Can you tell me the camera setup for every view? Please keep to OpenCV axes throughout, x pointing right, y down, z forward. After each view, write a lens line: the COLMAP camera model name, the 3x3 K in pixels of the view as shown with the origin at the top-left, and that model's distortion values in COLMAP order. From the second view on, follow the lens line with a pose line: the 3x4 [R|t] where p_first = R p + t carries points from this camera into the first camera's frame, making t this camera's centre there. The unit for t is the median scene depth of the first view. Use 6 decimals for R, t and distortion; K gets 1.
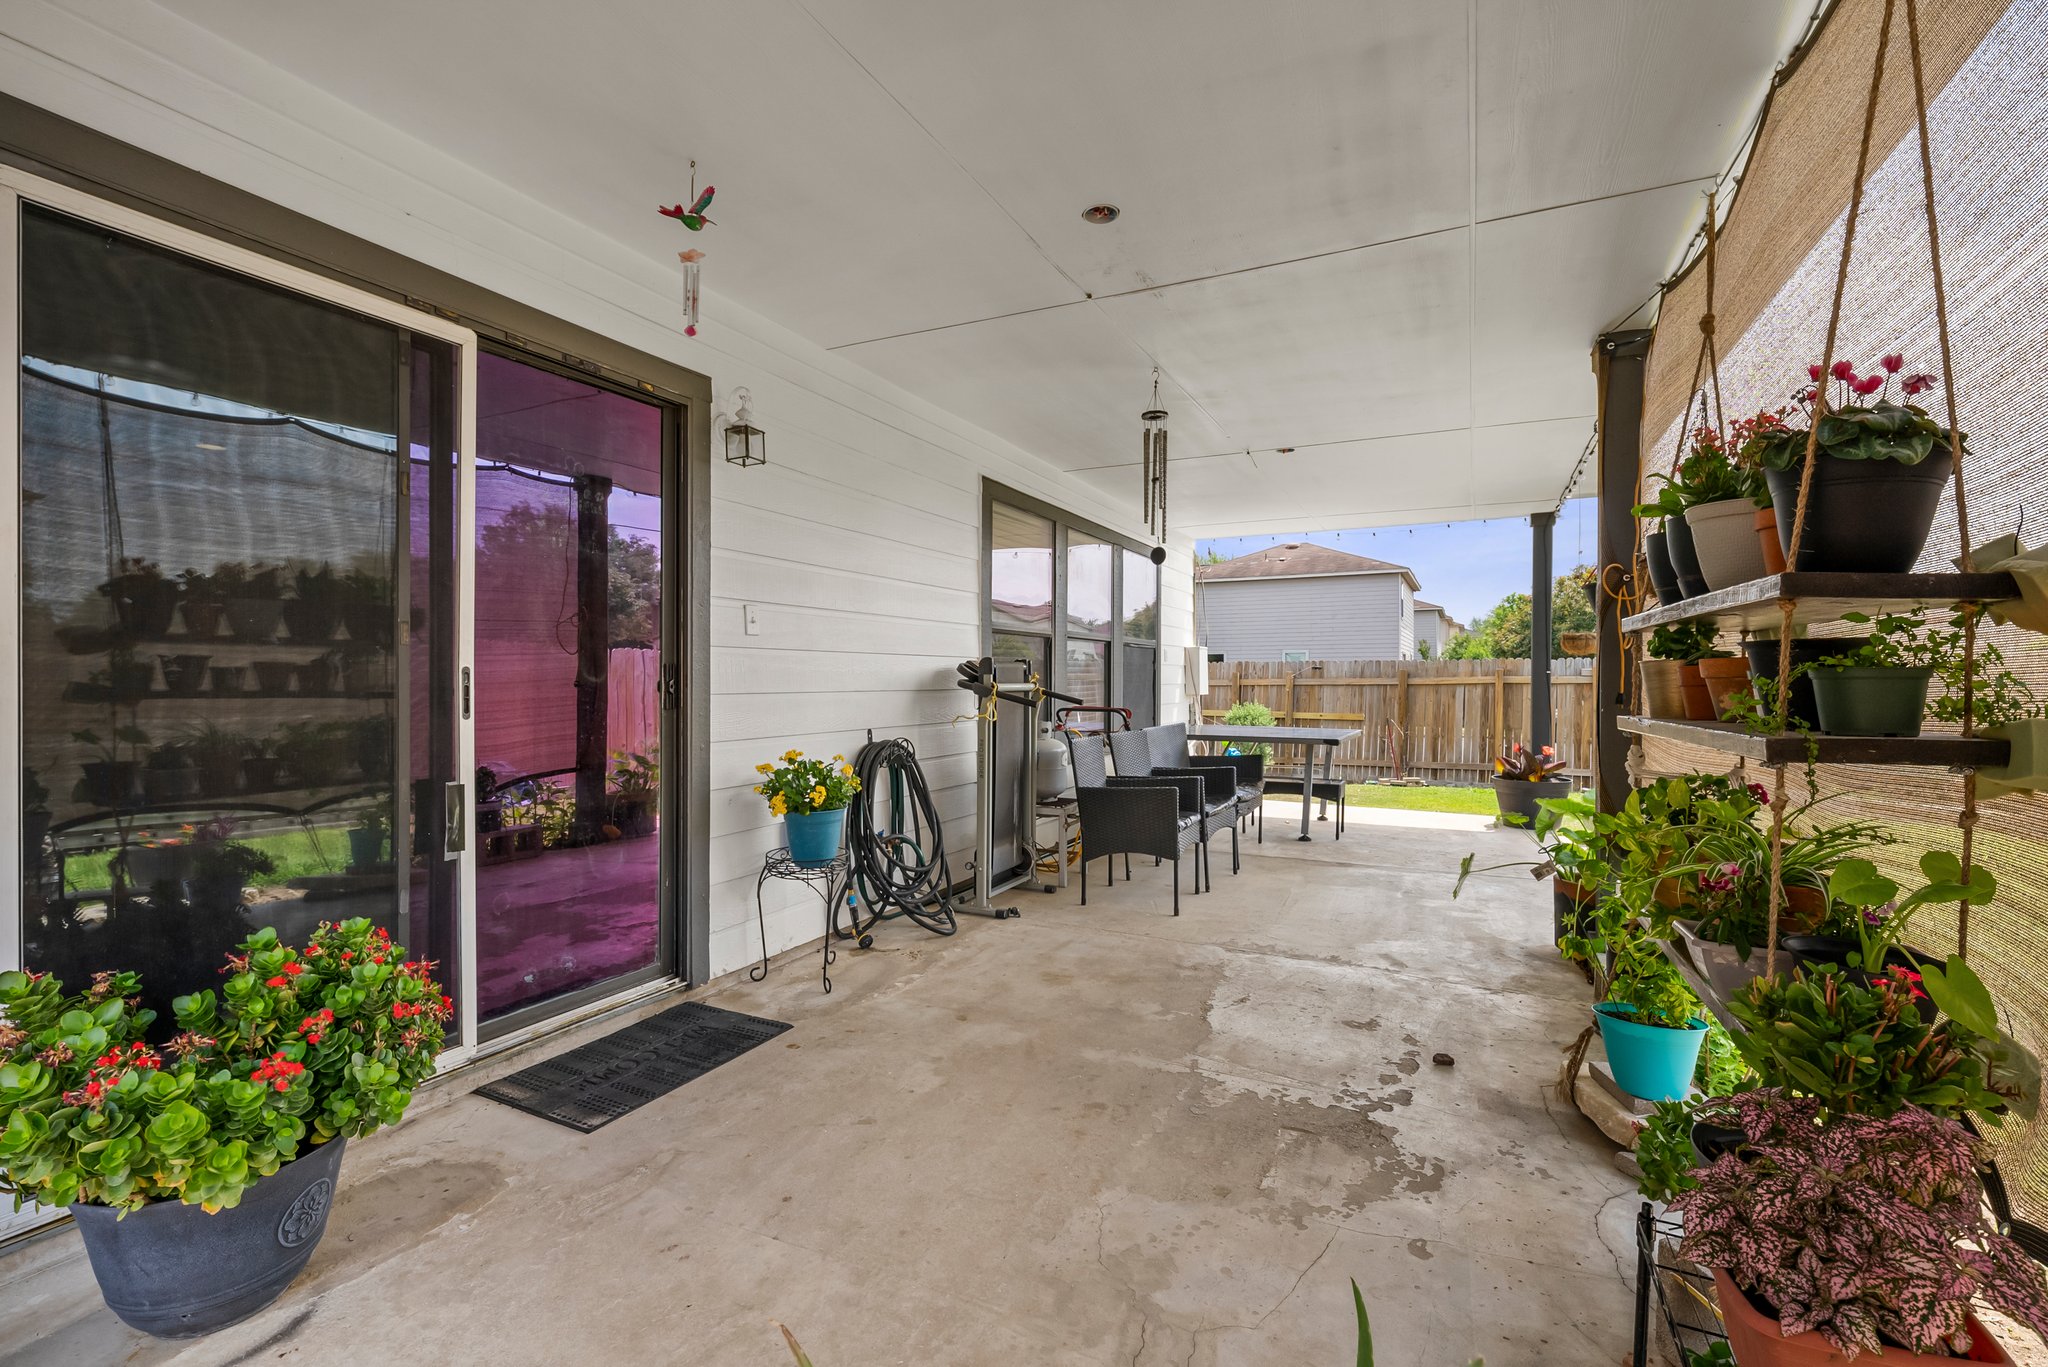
lens RADIAL K [[899.6, 0, 1020.5], [0, 899.6, 688.4], [0, 0, 1]] dist [0.005320, 0.000001]
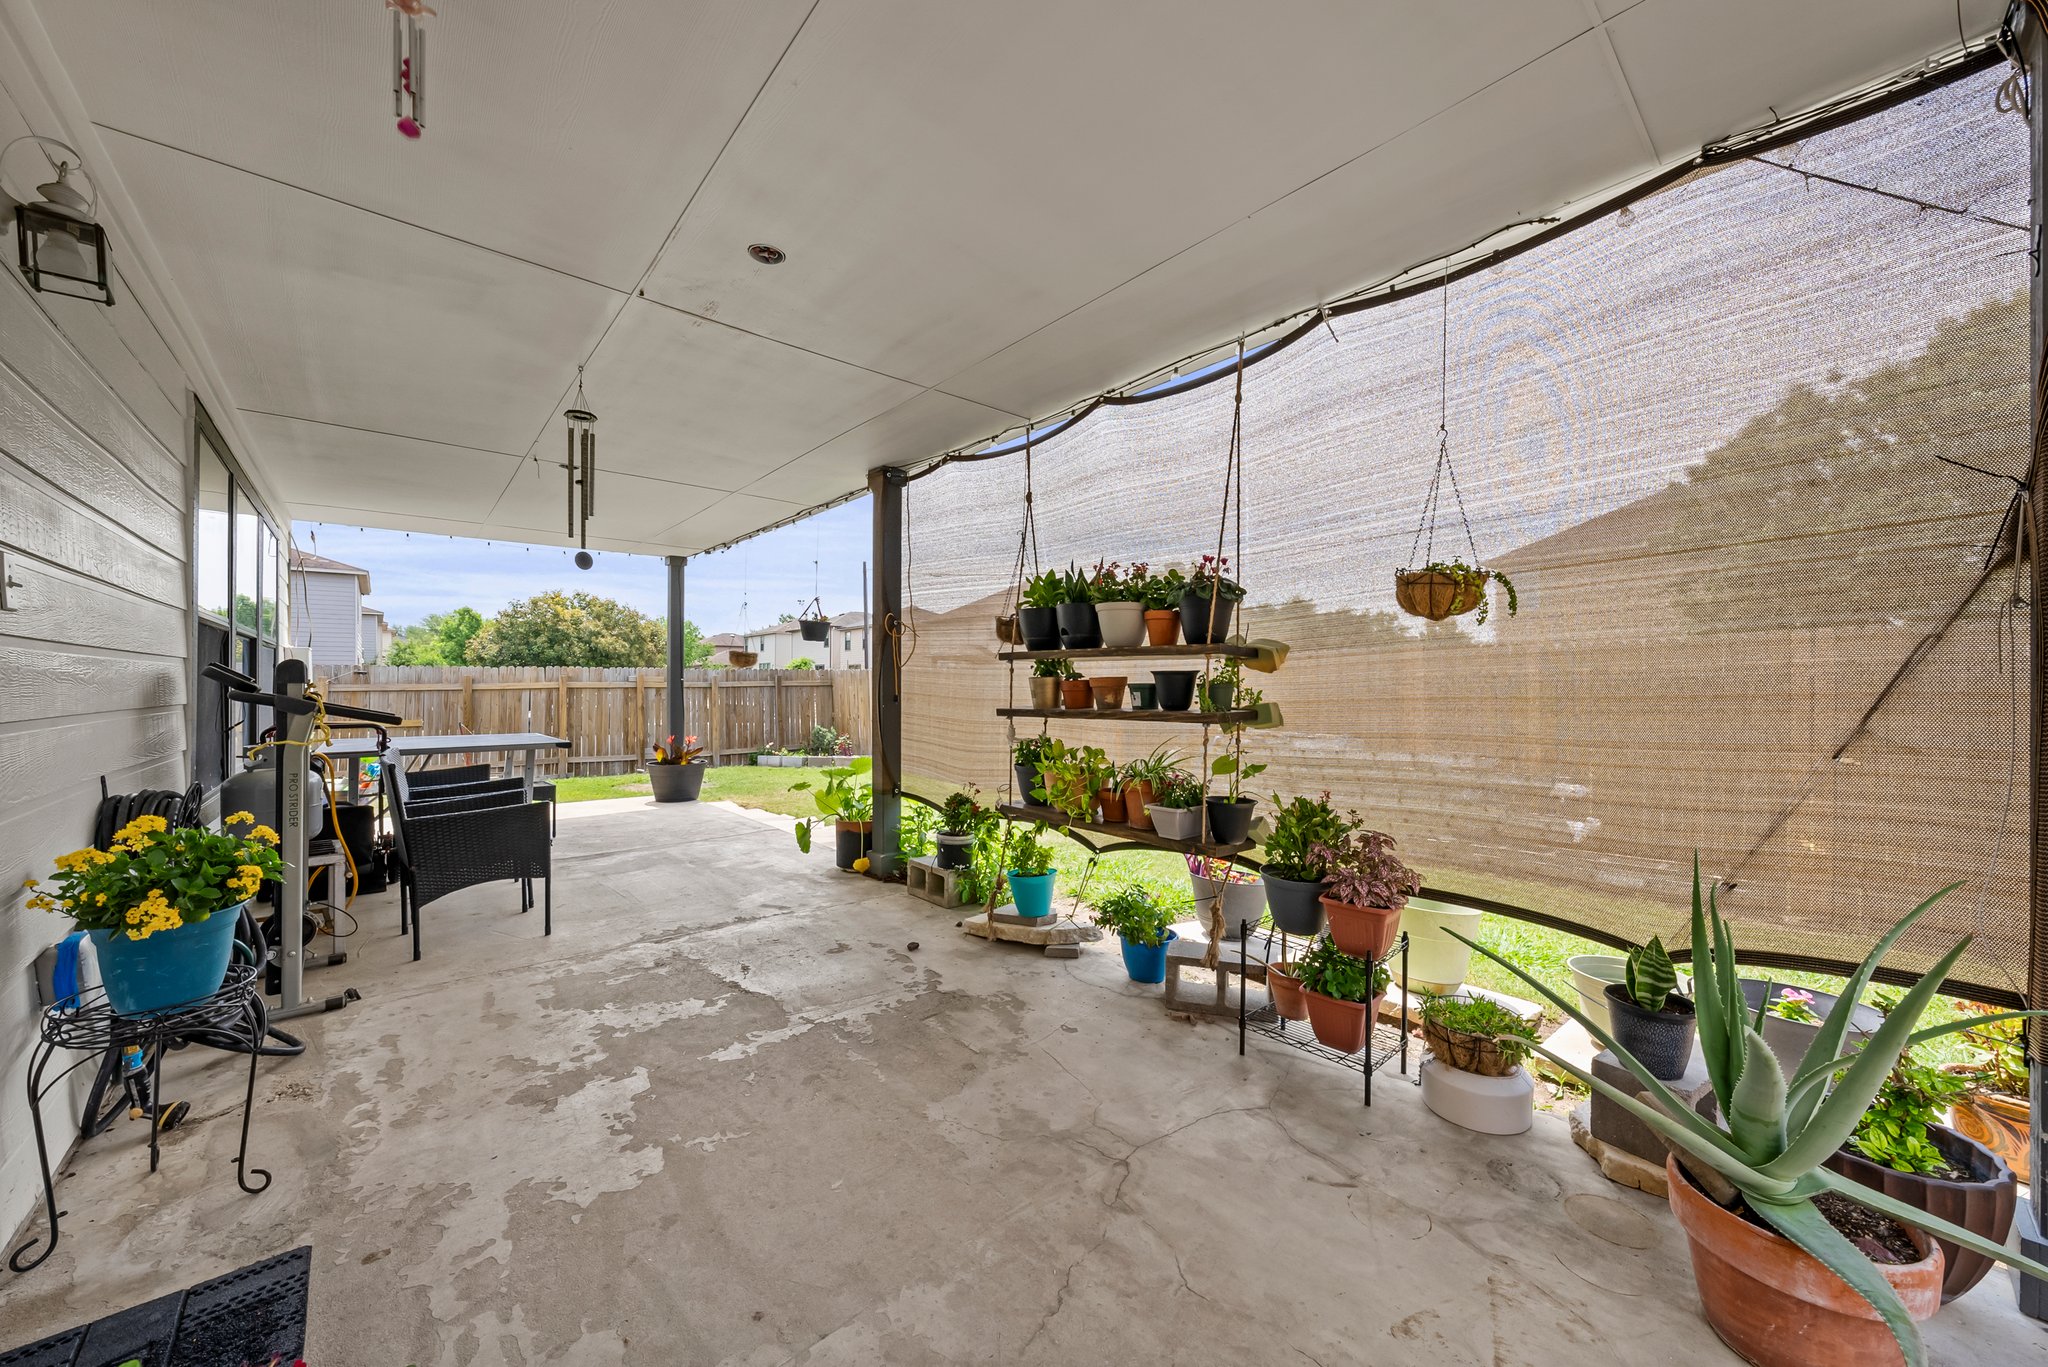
lens RADIAL K [[735.6, 0, 1033.4], [0, 735.6, 681.8], [0, 0, 1]] dist [-0.001017, -0.000058]
pose [[0.382820, 0.001863, 0.923821, -0.394715], [0.009927, 0.999932, -0.006130, -0.006618], [-0.923770, 0.011517, 0.382775, 0.249095]]
